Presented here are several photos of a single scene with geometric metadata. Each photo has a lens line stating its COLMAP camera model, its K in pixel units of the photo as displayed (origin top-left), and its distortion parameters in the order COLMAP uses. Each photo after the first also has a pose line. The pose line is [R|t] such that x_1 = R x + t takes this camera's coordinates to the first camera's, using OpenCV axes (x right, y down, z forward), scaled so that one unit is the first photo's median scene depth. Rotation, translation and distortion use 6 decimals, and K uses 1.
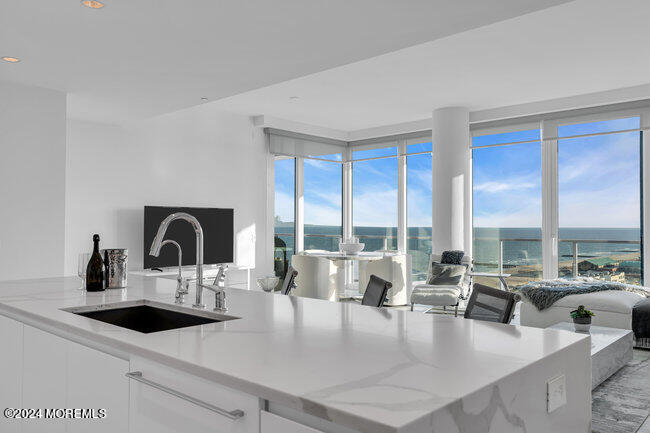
lens RADIAL K [[510.9, 0, 322.1], [0, 510.9, 218.1], [0, 0, 1]] dist [-0.009560, 0.006643]
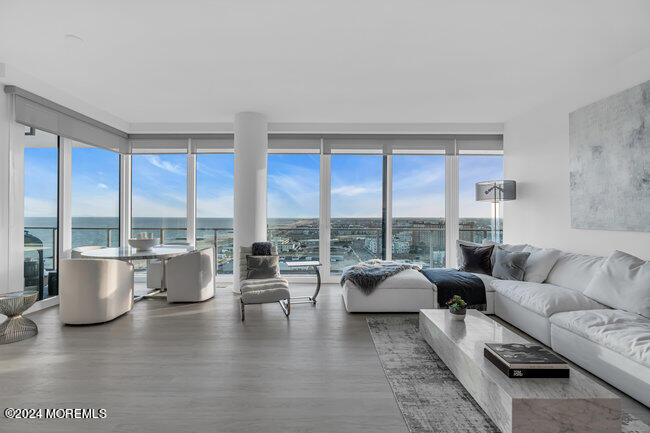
lens RADIAL K [[290.5, 0, 327.6], [0, 290.5, 218.0], [0, 0, 1]] dist [0.003847, -0.000096]
pose [[0.736265, 0.005306, 0.676672, -0.060364], [-0.012861, 0.999898, 0.006154, 0.006251], [-0.676571, -0.013234, 0.736258, 0.425001]]
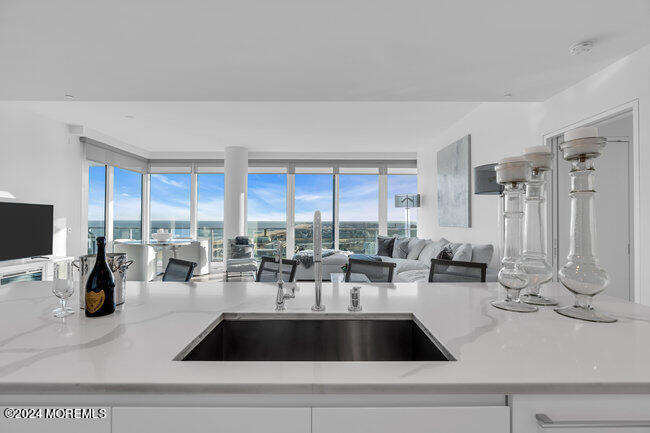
lens RADIAL K [[287.4, 0, 318.1], [0, 287.4, 219.3], [0, 0, 1]] dist [-0.002216, 0.000186]
pose [[0.746365, 0.004356, 0.665522, -0.159091], [-0.011536, 0.999913, 0.006393, 0.001501], [-0.665437, -0.012449, 0.746351, 0.163883]]
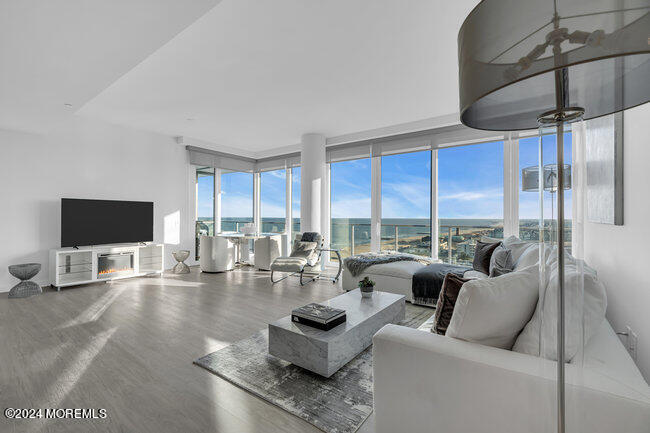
lens RADIAL K [[287.4, 0, 319.5], [0, 287.4, 215.8], [0, 0, 1]] dist [-0.002216, 0.000186]
pose [[0.992949, 0.002702, 0.118514, 0.178468], [-0.004089, 0.999926, 0.011464, 0.007928], [-0.118474, -0.011868, 0.992886, 0.180278]]
